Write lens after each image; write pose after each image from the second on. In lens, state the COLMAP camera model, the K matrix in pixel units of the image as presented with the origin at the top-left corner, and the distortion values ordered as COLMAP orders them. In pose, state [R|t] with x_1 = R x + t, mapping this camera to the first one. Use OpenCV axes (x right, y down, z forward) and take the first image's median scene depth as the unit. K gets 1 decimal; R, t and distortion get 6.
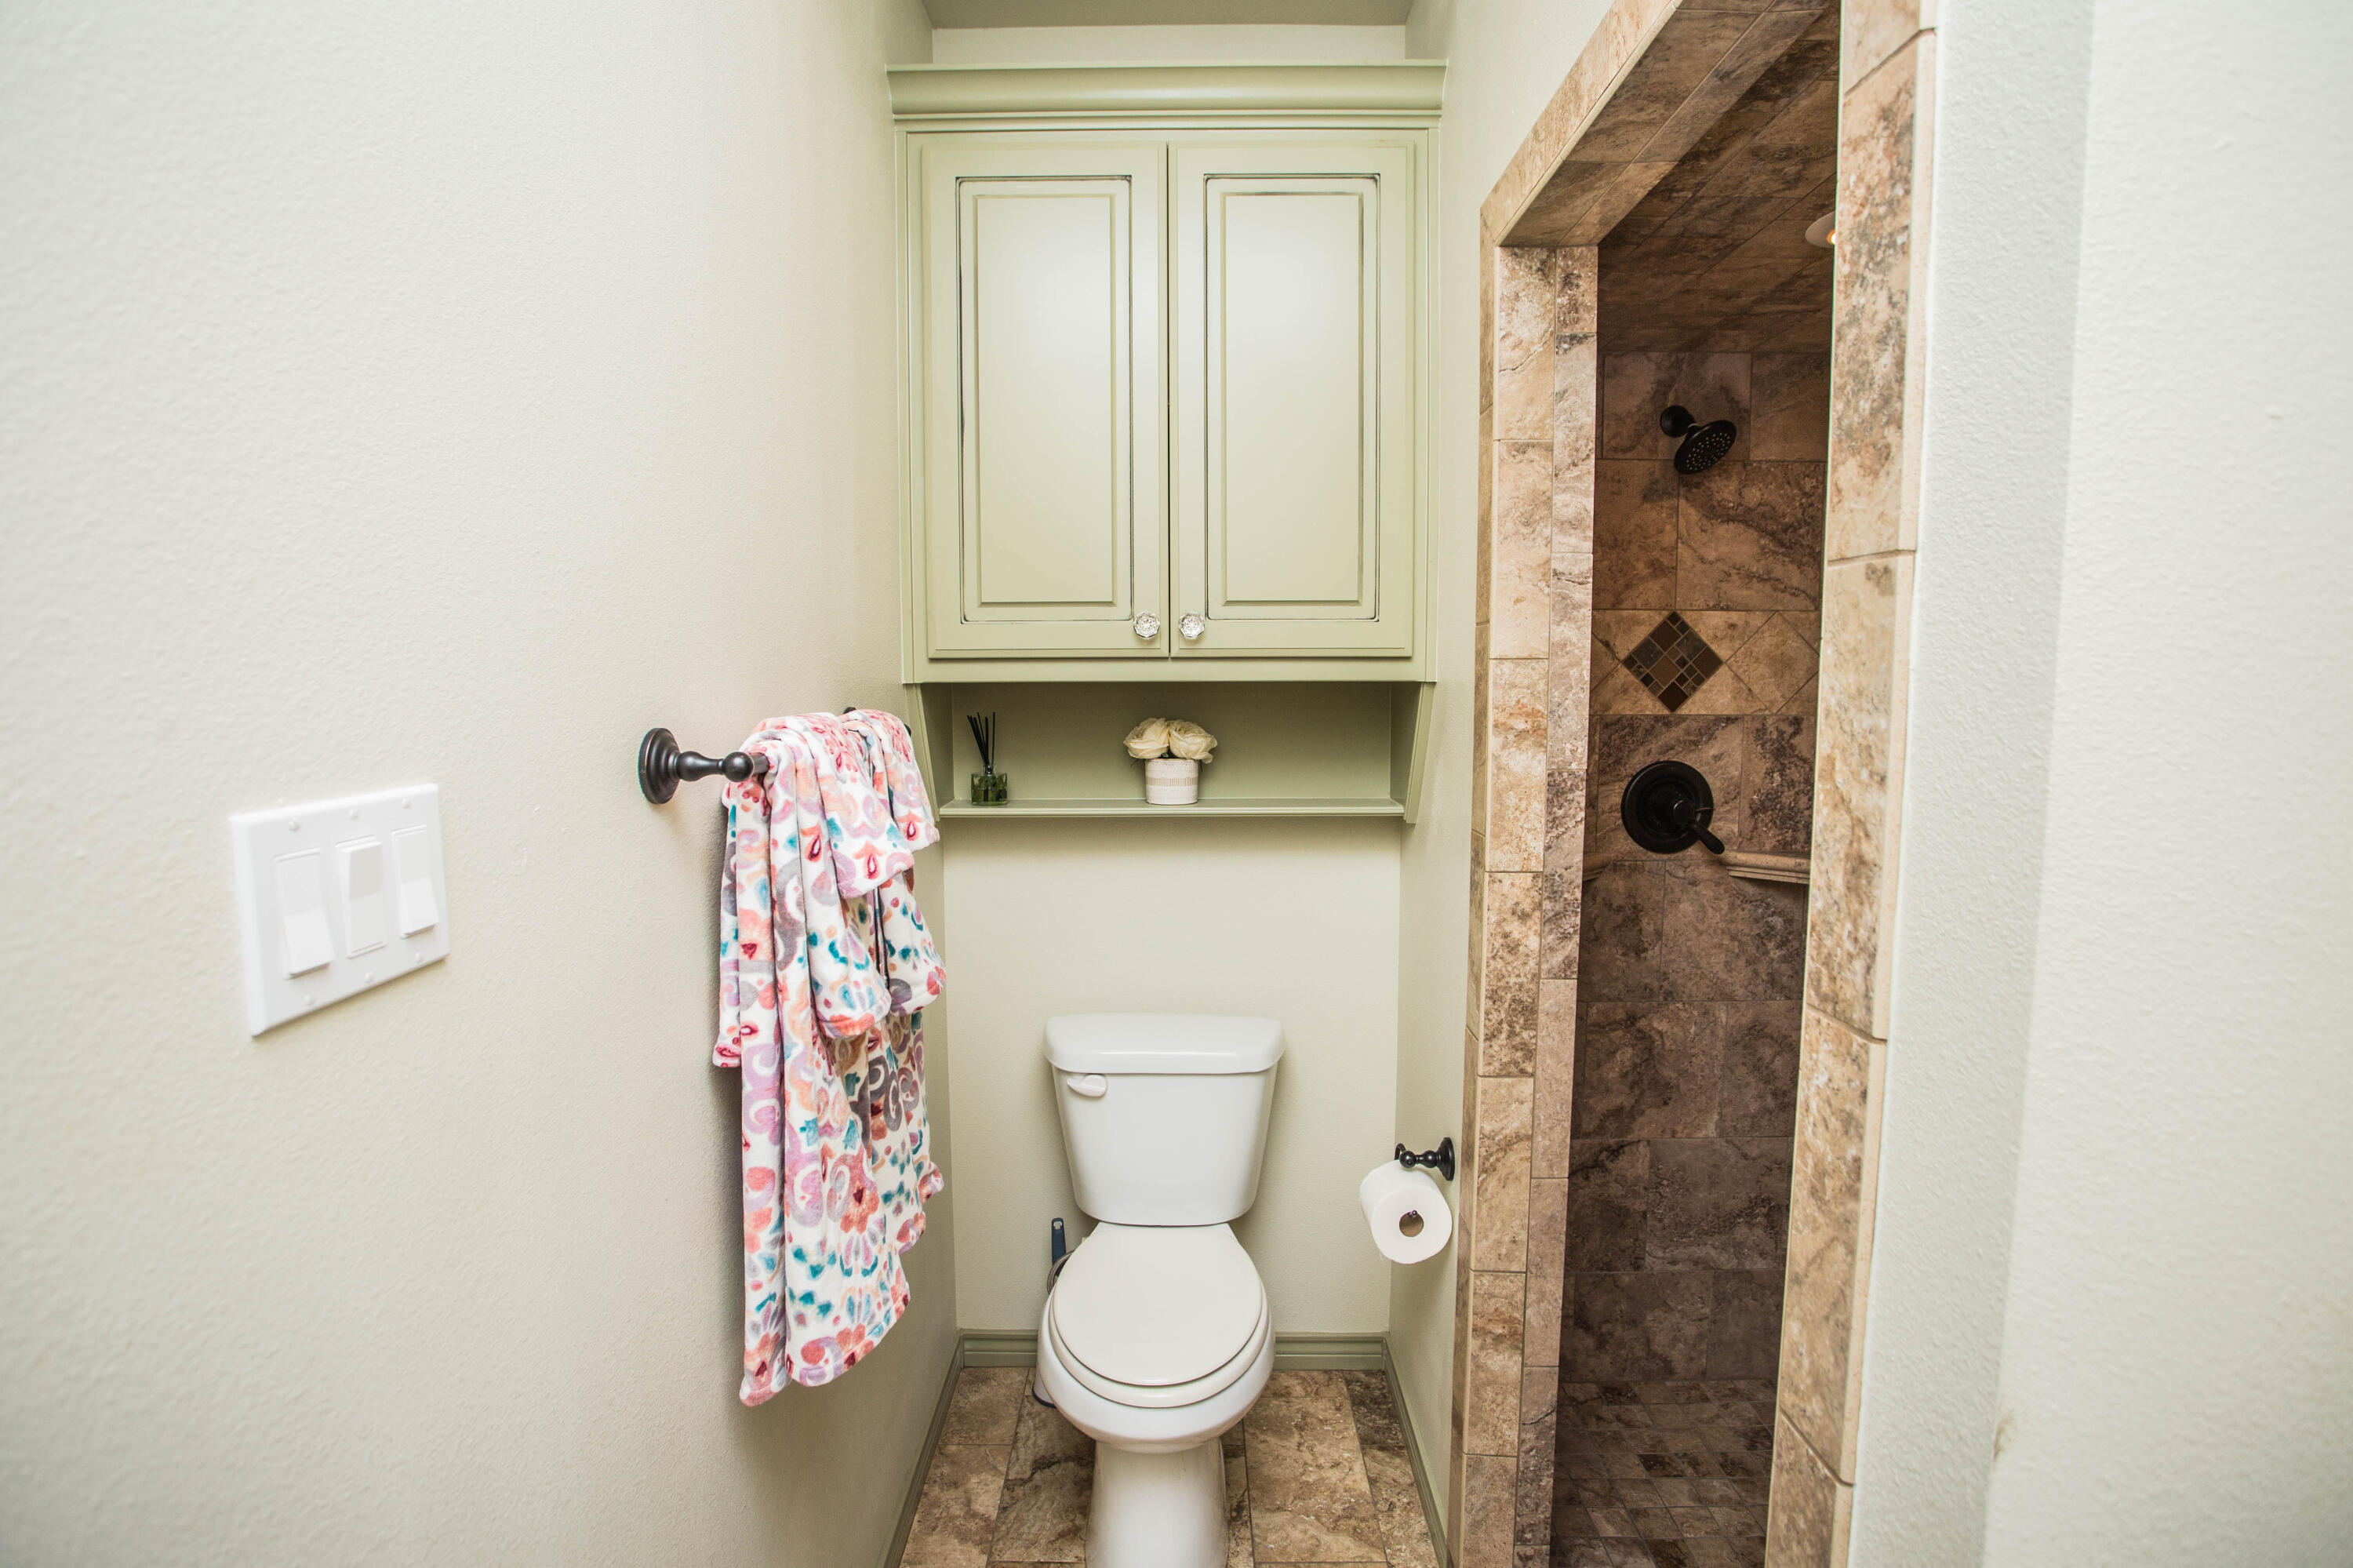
lens RADIAL K [[1162.0, 0, 1165.0], [0, 1162.0, 777.0], [0, 0, 1]] dist [-0.071356, 0.029859]
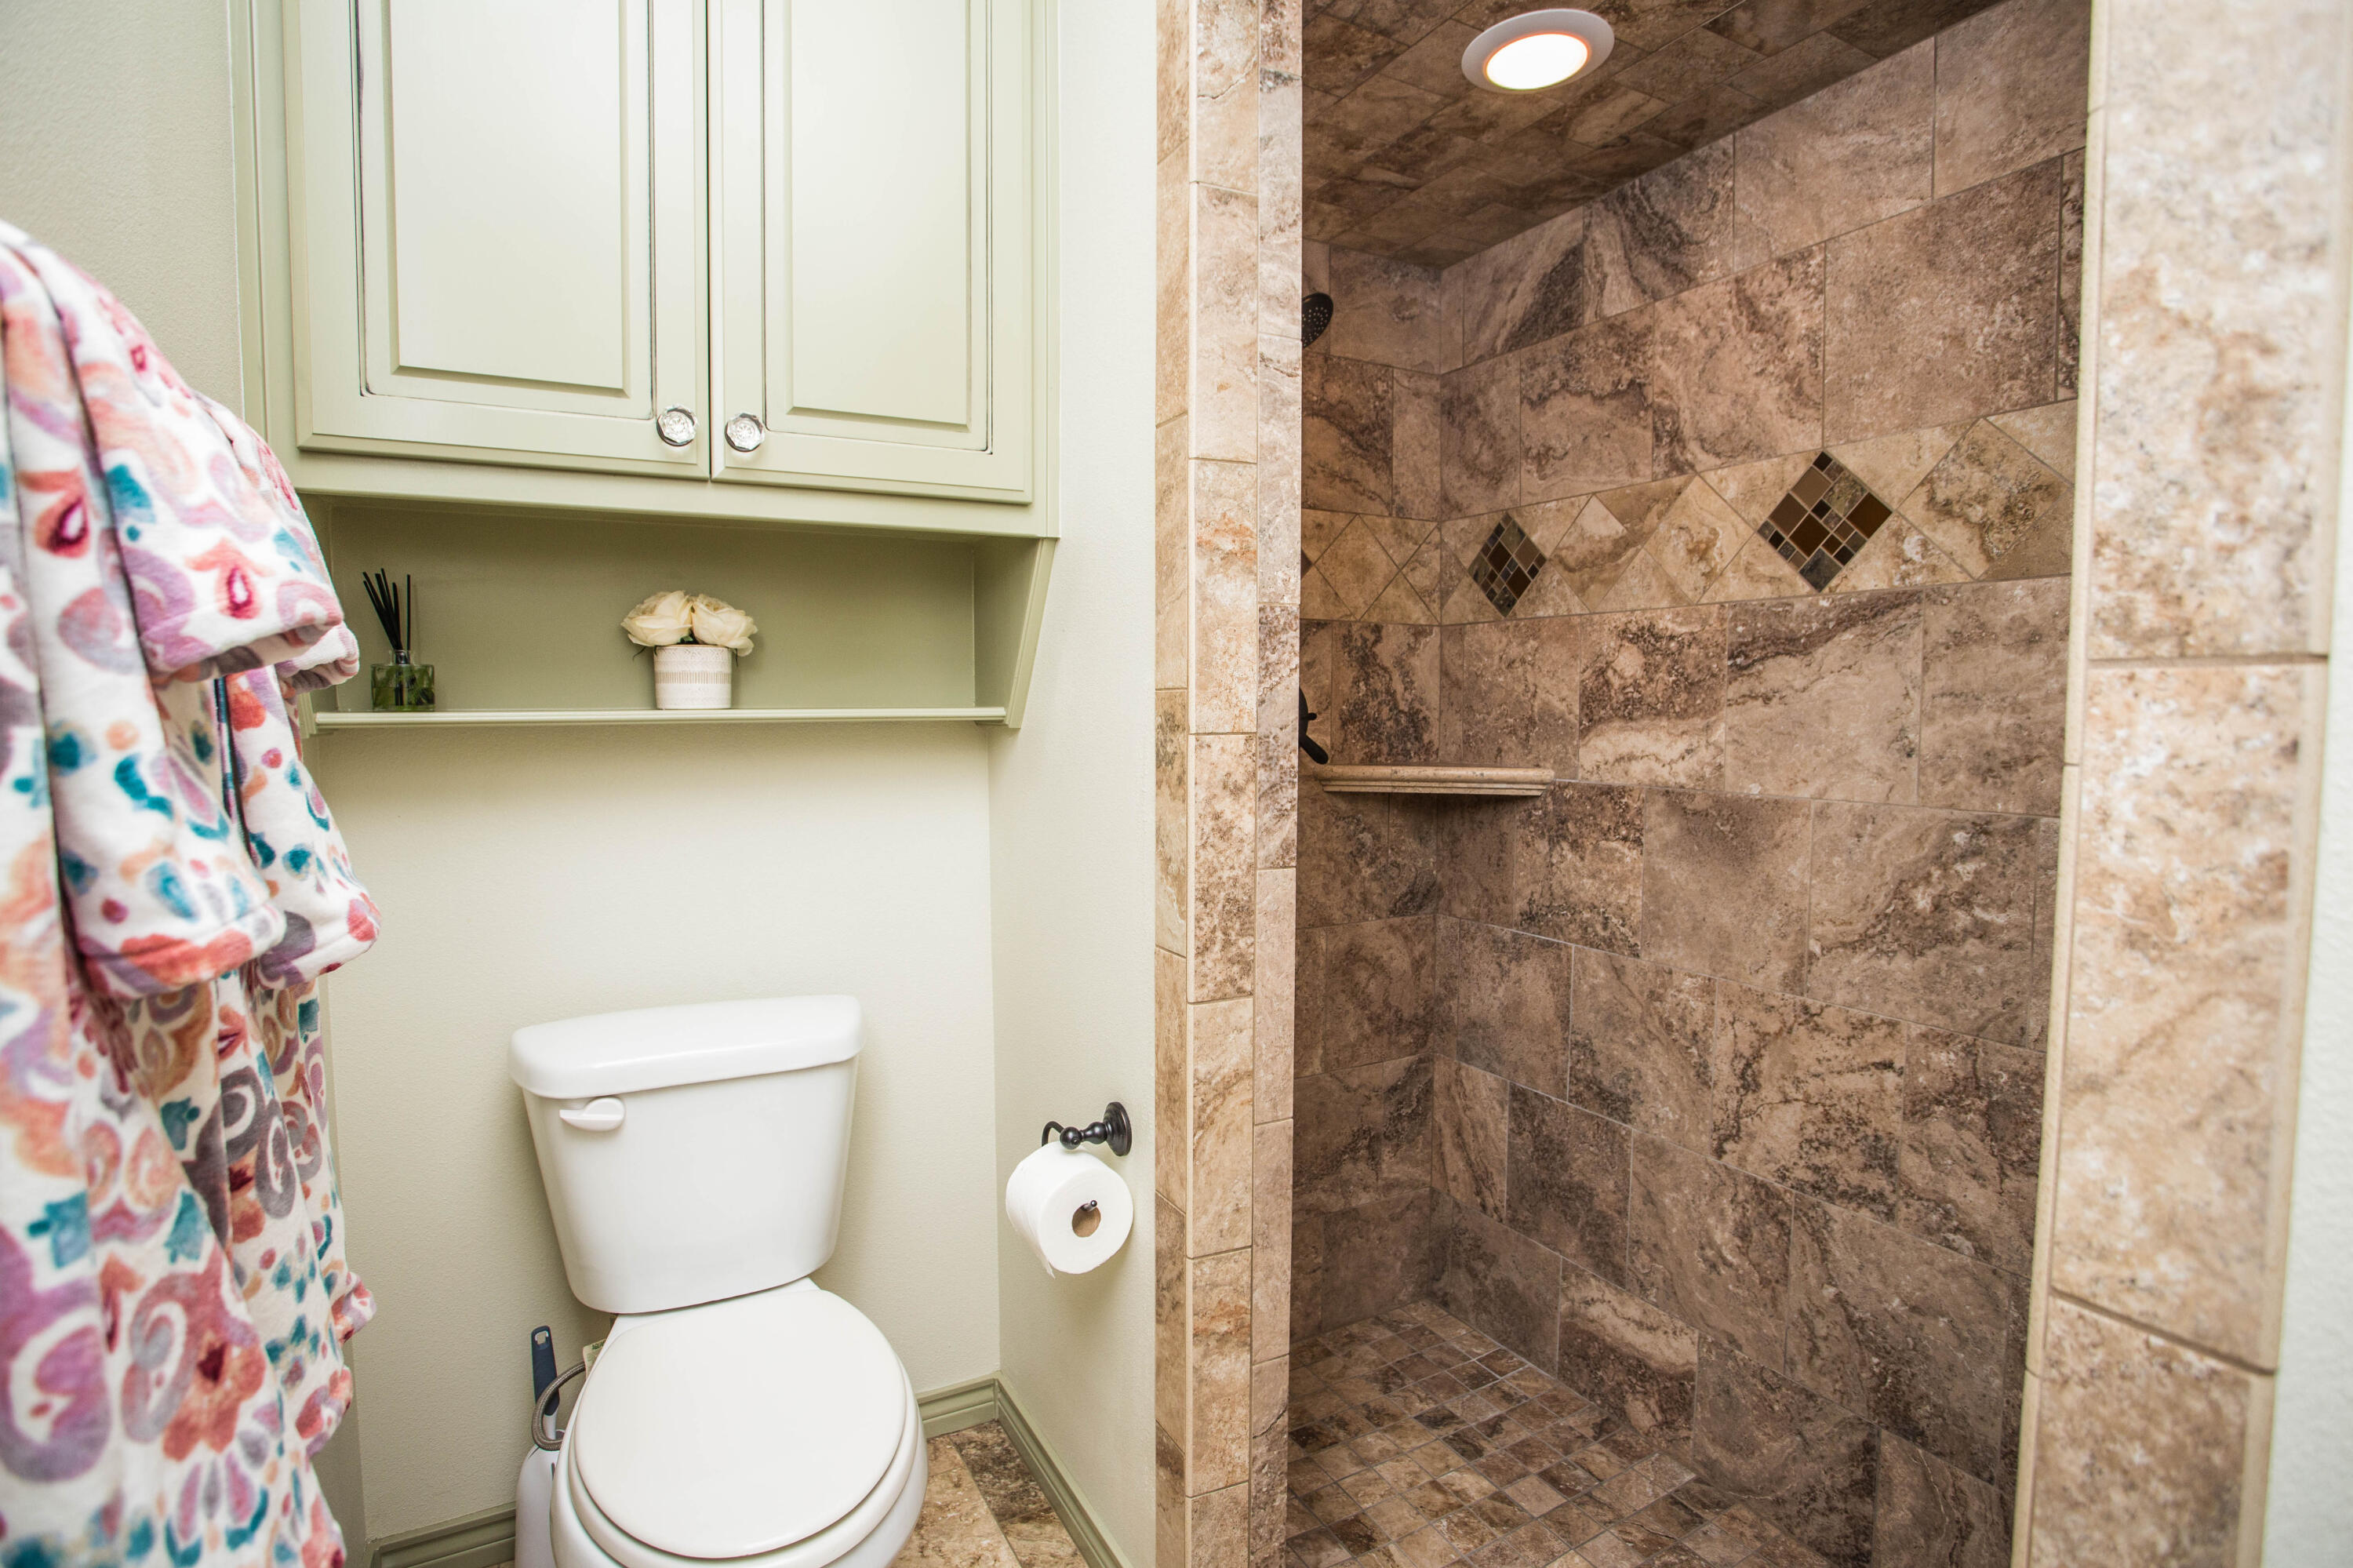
lens RADIAL K [[1155.1, 0, 1181.4], [0, 1155.1, 770.9], [0, 0, 1]] dist [-0.077779, 0.030931]
pose [[0.873856, -0.028925, 0.485324, -0.110582], [0.043099, 0.998907, -0.018069, 0.126812], [-0.484271, 0.036706, 0.874148, 0.347118]]
